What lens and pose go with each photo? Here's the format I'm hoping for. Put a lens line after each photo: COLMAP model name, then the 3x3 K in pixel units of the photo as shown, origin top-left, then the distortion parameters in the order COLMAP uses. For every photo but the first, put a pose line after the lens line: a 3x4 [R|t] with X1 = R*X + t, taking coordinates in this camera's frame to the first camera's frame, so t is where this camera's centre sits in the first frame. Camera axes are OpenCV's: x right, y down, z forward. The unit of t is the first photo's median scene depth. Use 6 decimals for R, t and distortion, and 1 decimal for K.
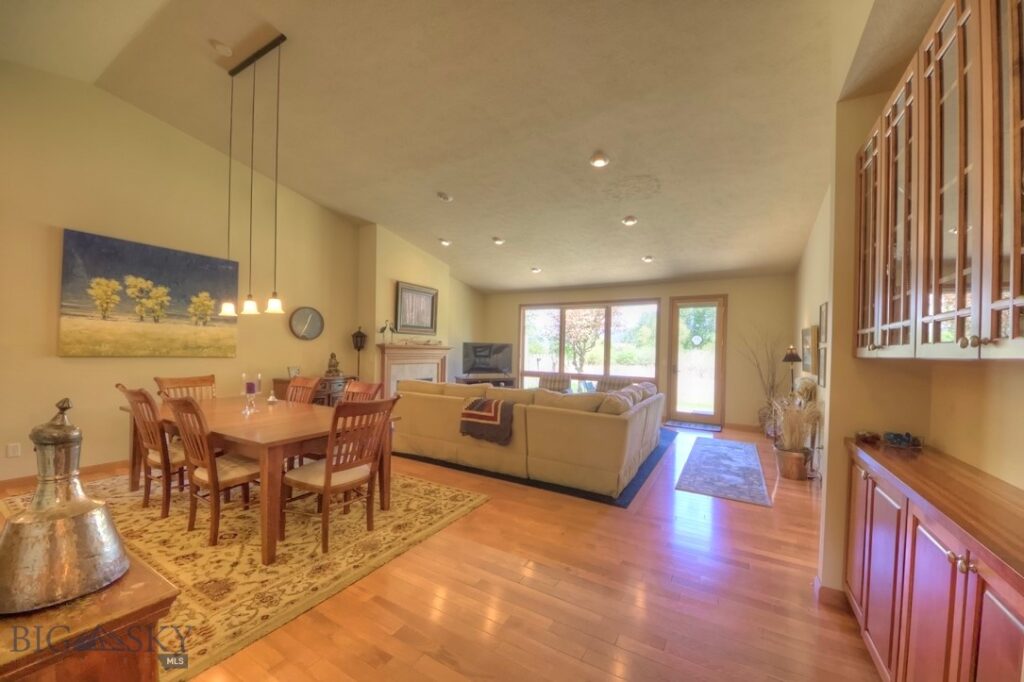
lens RADIAL K [[380.7, 0, 507.6], [0, 380.7, 352.0], [0, 0, 1]] dist [0.028655, -0.019232]
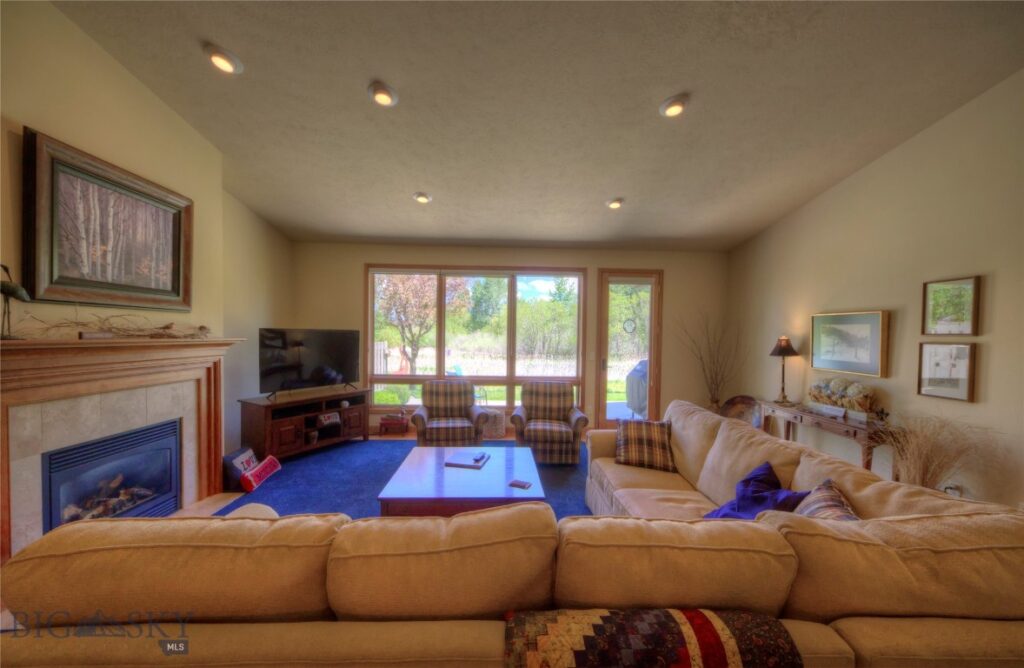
lens RADIAL K [[377.2, 0, 511.4], [0, 377.2, 344.9], [0, 0, 1]] dist [-0.000487, 0.000072]
pose [[0.842741, -0.022670, 0.537841, -0.130391], [0.003370, 0.999315, 0.036841, -0.025091], [-0.538308, -0.029235, 0.842241, 0.534464]]
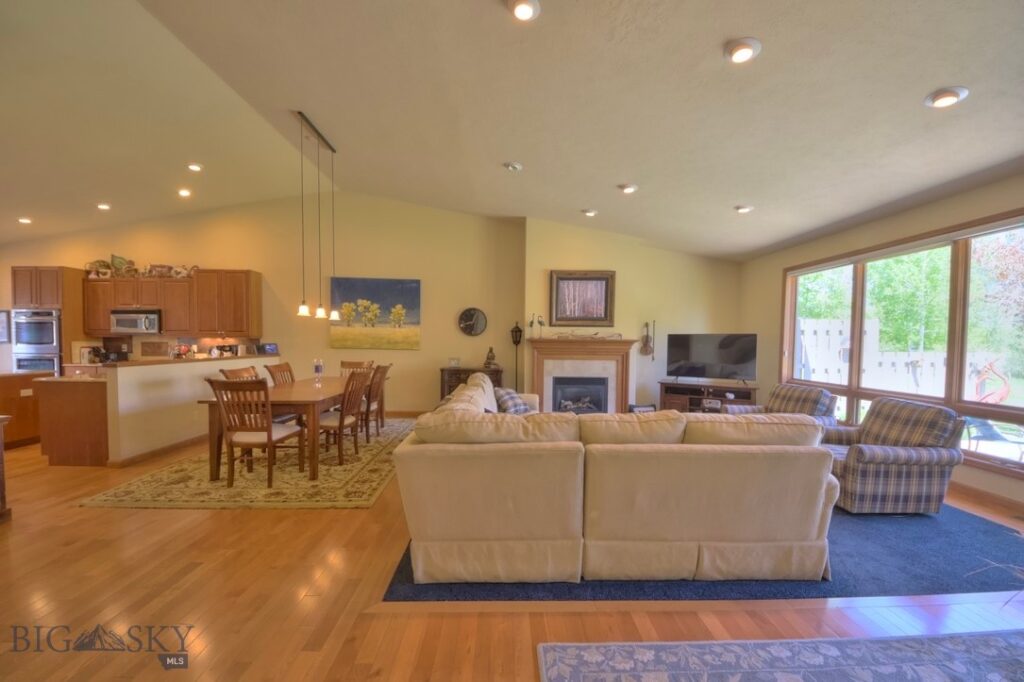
lens RADIAL K [[380.7, 0, 507.6], [0, 380.7, 352.0], [0, 0, 1]] dist [0.028655, -0.019232]
pose [[0.517432, 0.006037, -0.855703, 0.449816], [-0.005697, 0.999977, 0.003611, 0.010567], [0.855705, 0.003006, 0.517455, 0.423214]]
